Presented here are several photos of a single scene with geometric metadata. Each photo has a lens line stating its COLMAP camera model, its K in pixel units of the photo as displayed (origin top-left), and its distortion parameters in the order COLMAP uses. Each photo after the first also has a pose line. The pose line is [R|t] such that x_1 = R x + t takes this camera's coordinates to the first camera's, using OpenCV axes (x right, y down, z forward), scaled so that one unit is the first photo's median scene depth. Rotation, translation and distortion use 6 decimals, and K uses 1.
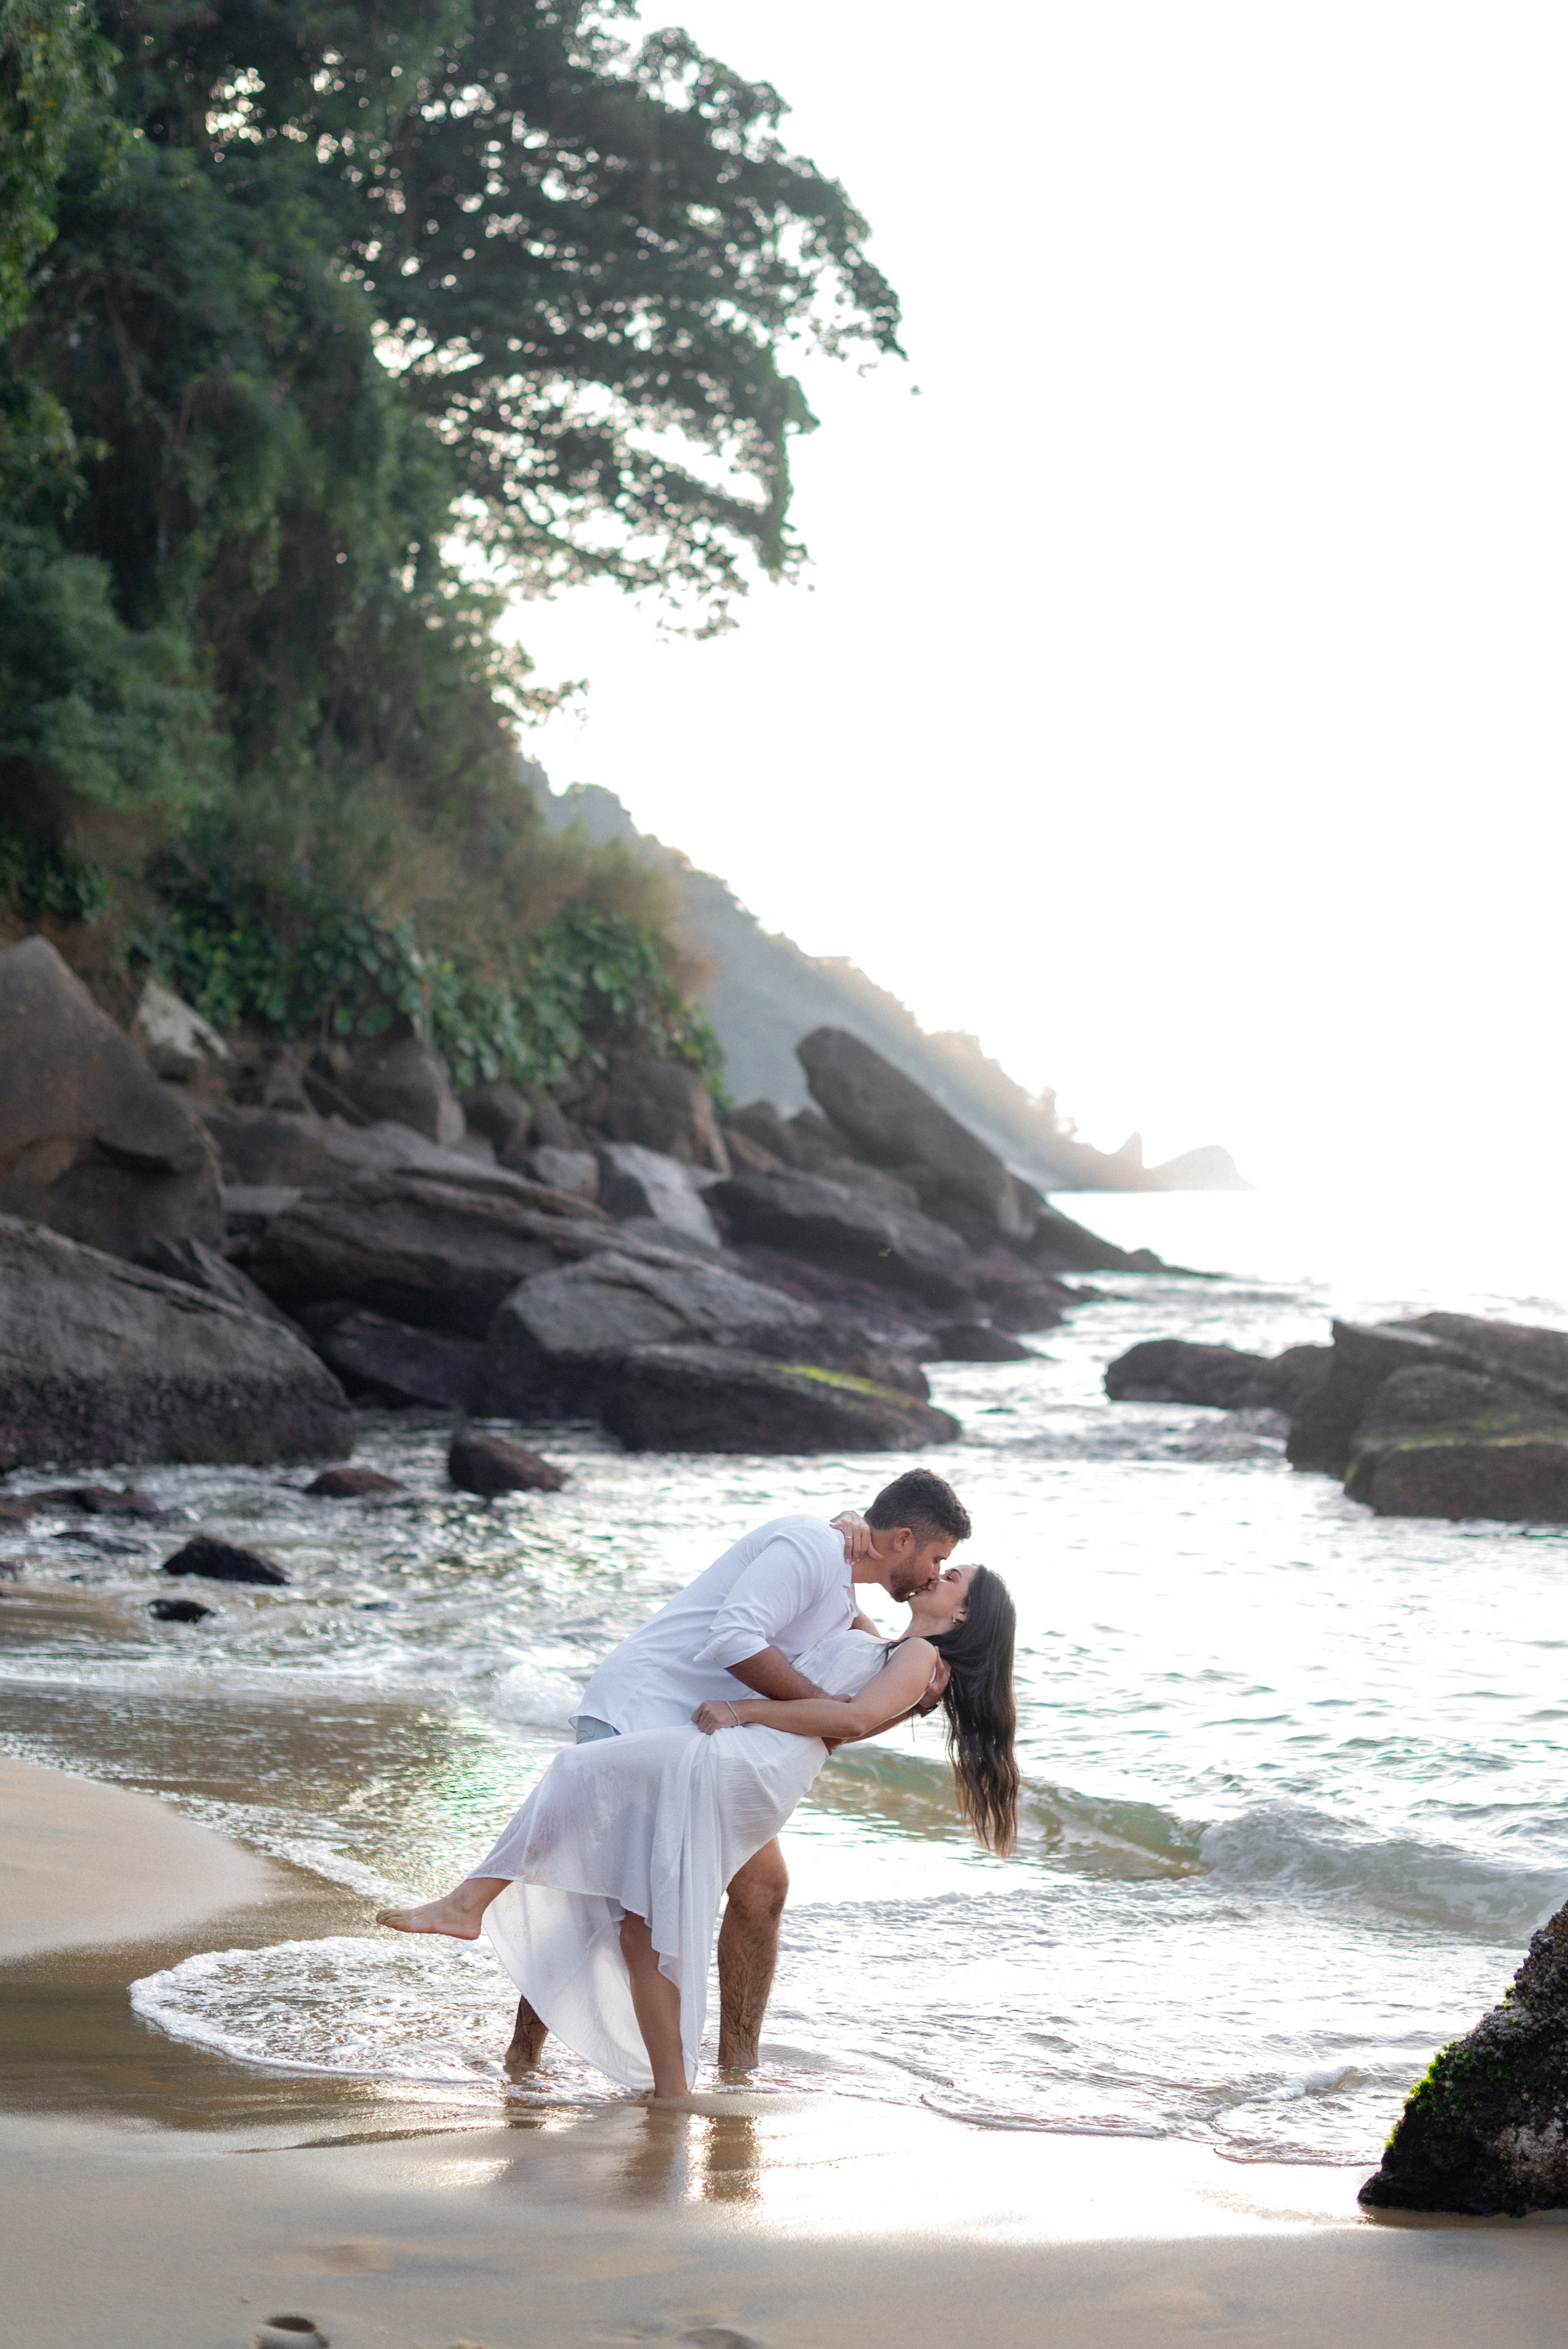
lens RADIAL K [[3882.3, 0, 886.1], [0, 3882.3, 1017.1], [0, 0, 1]] dist [0.006297, -0.023356]
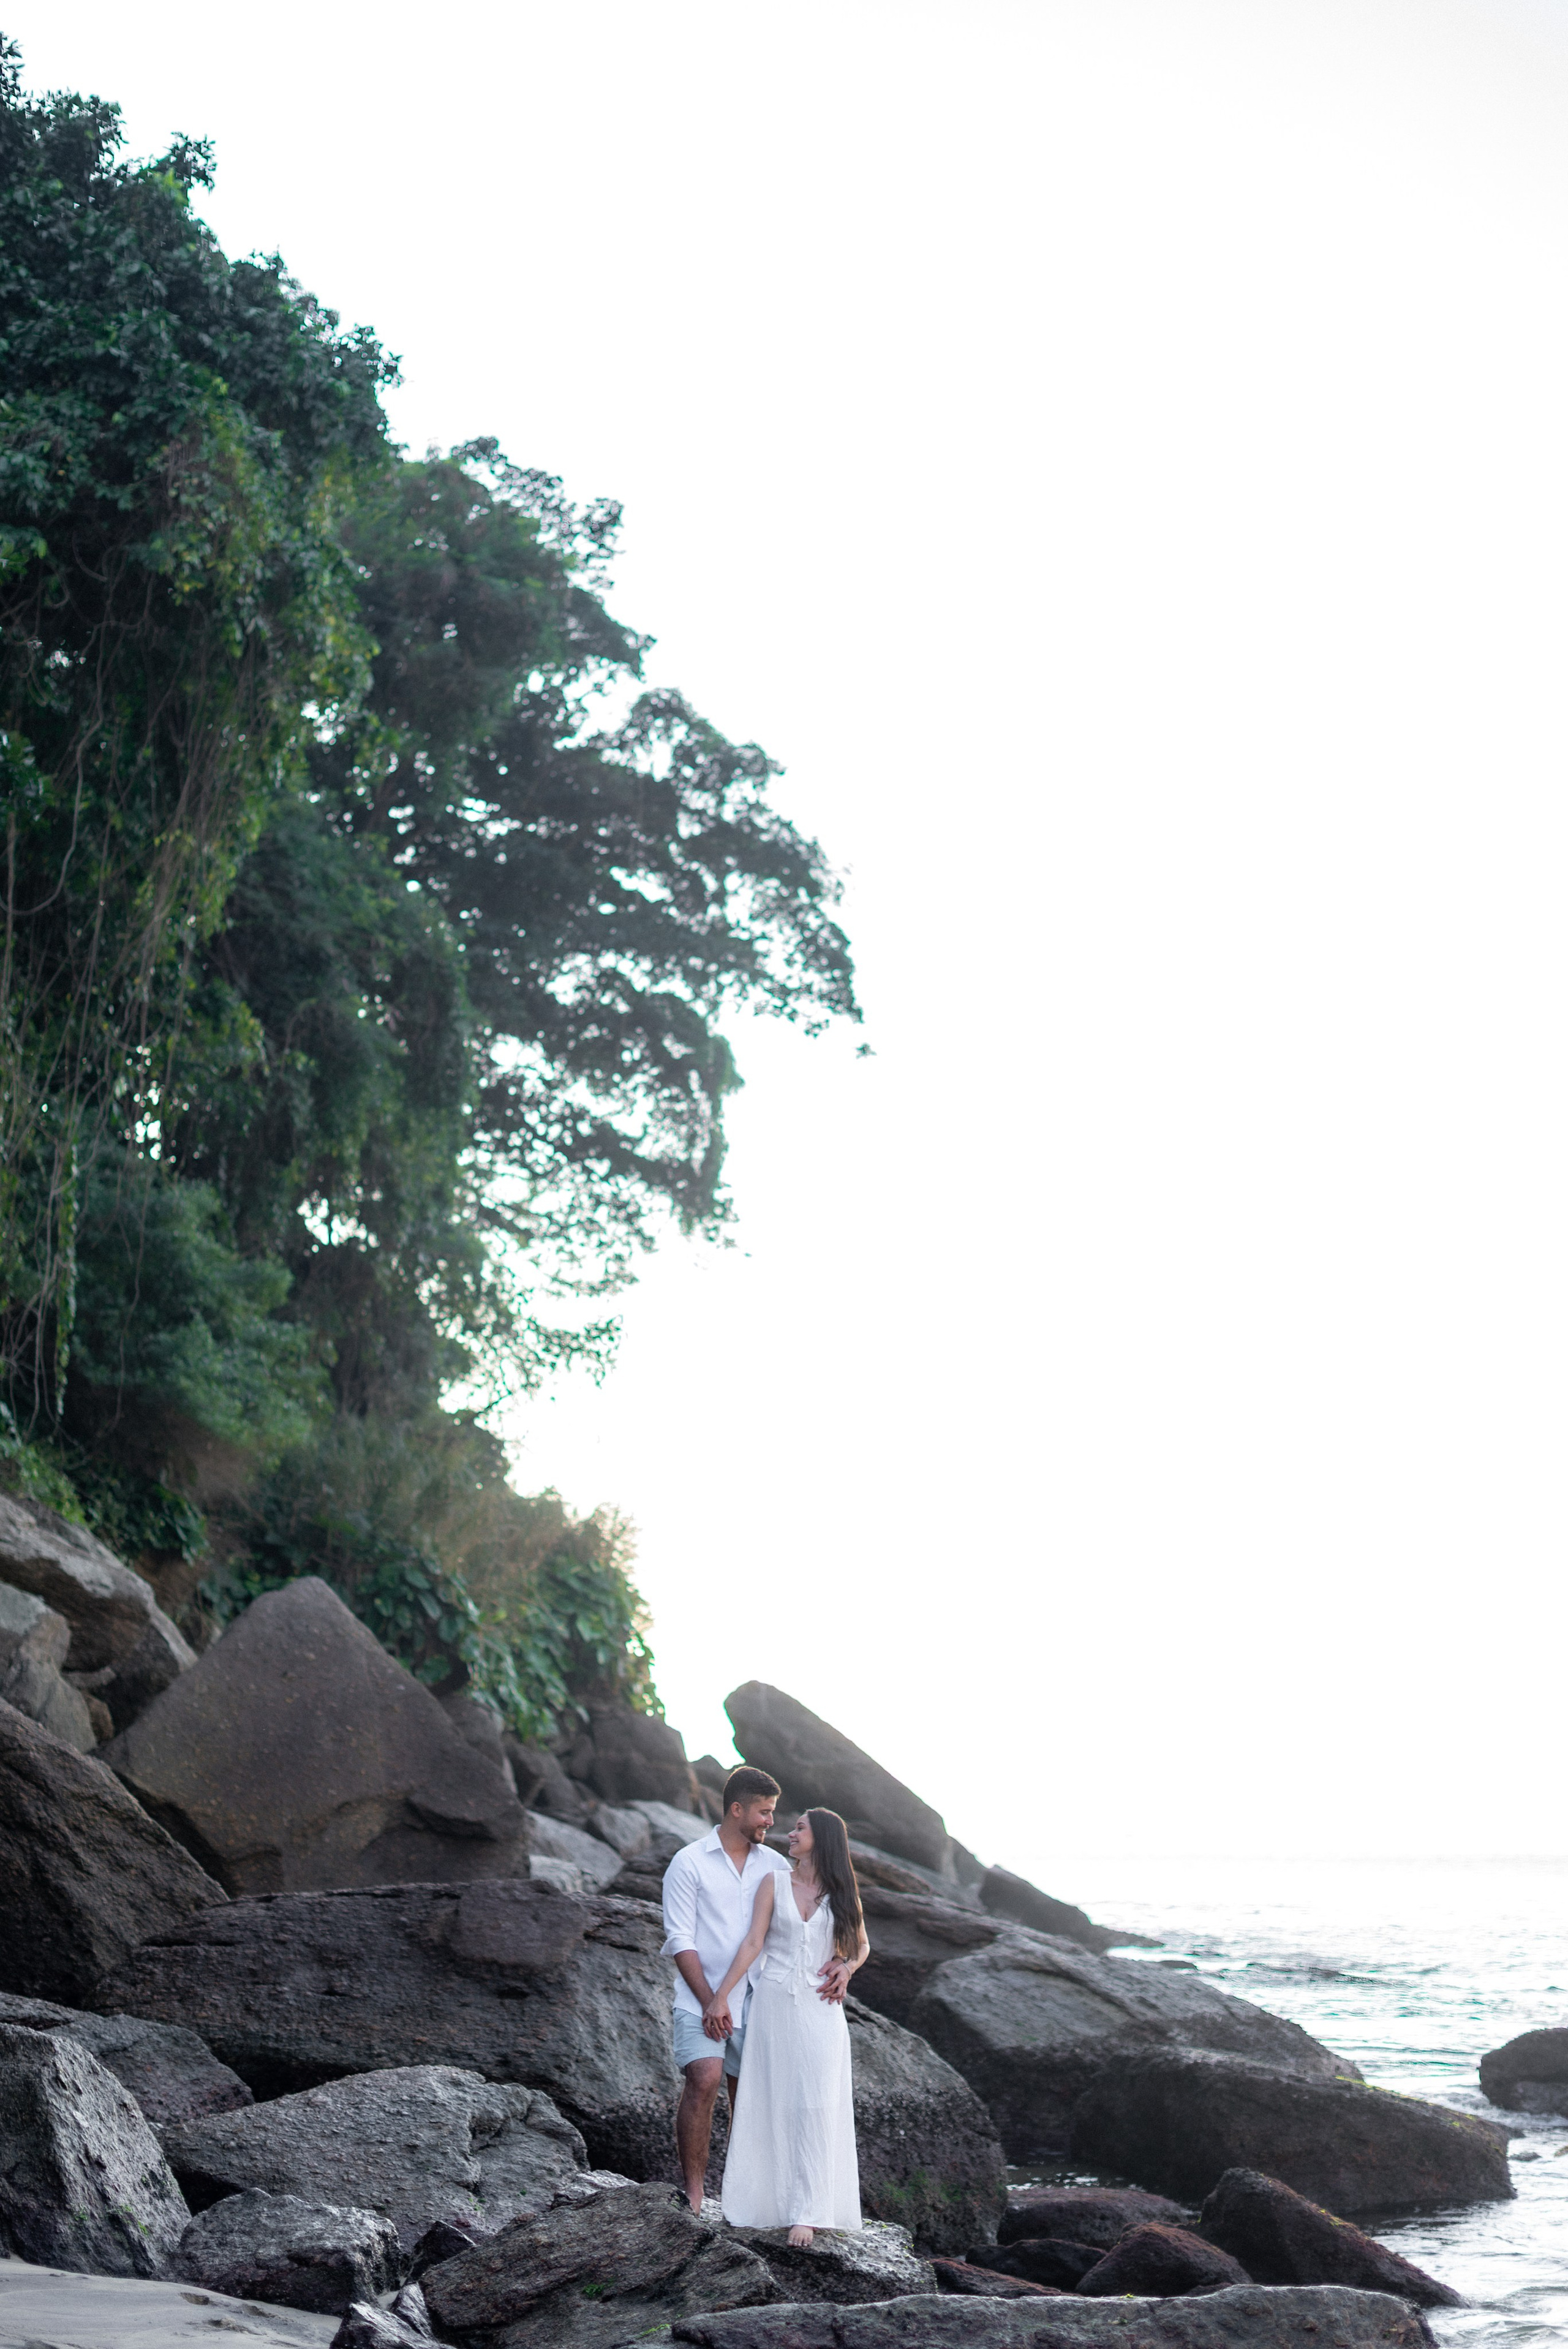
lens RADIAL K [[3633.3, 0, 789.1], [0, 3633.3, 1205.8], [0, 0, 1]] dist [0.005374, -0.010826]
pose [[0.997239, 0.017772, 0.072100, -0.110808], [-0.008481, 0.991845, -0.127171, 0.000484], [-0.073772, 0.126208, 0.989257, 0.089123]]
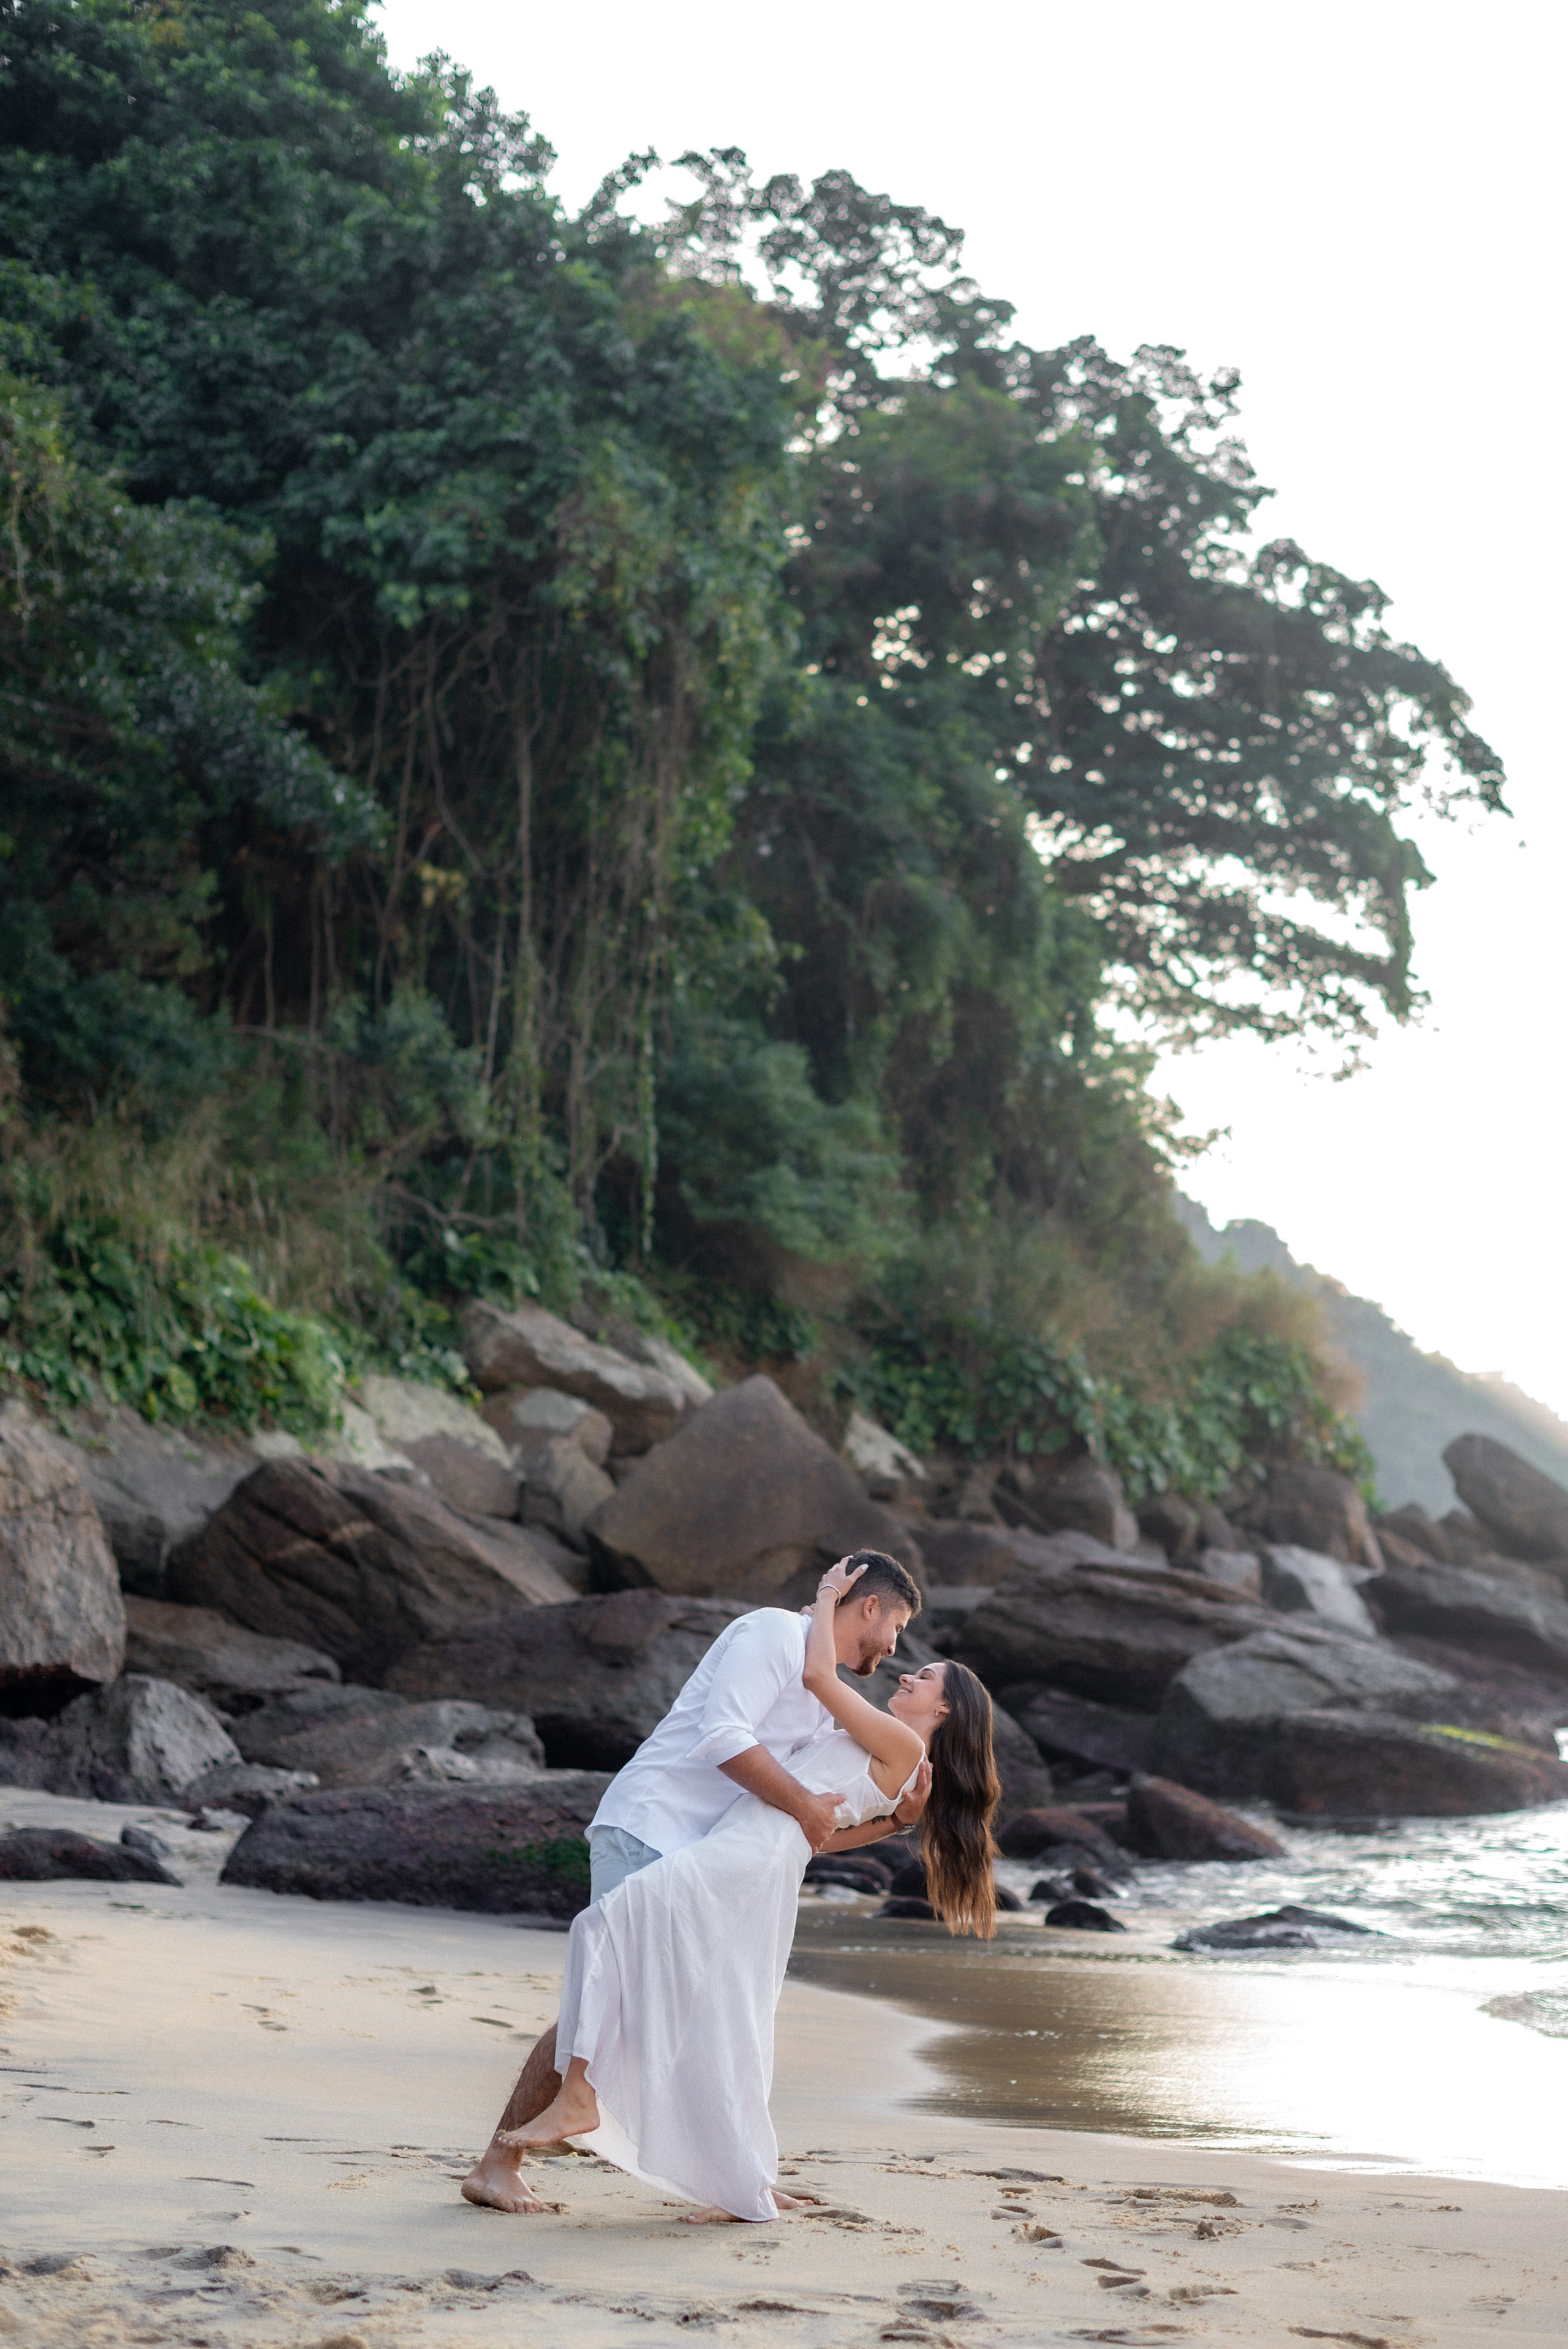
lens RADIAL K [[3650.8, 0, 883.0], [0, 3650.8, 1167.7], [0, 0, 1]] dist [0.001381, 0.013392]
pose [[0.983419, -0.051106, -0.173998, 0.006612], [0.038000, 0.996241, -0.077842, 0.002635], [0.177322, 0.069939, 0.981665, -0.043821]]
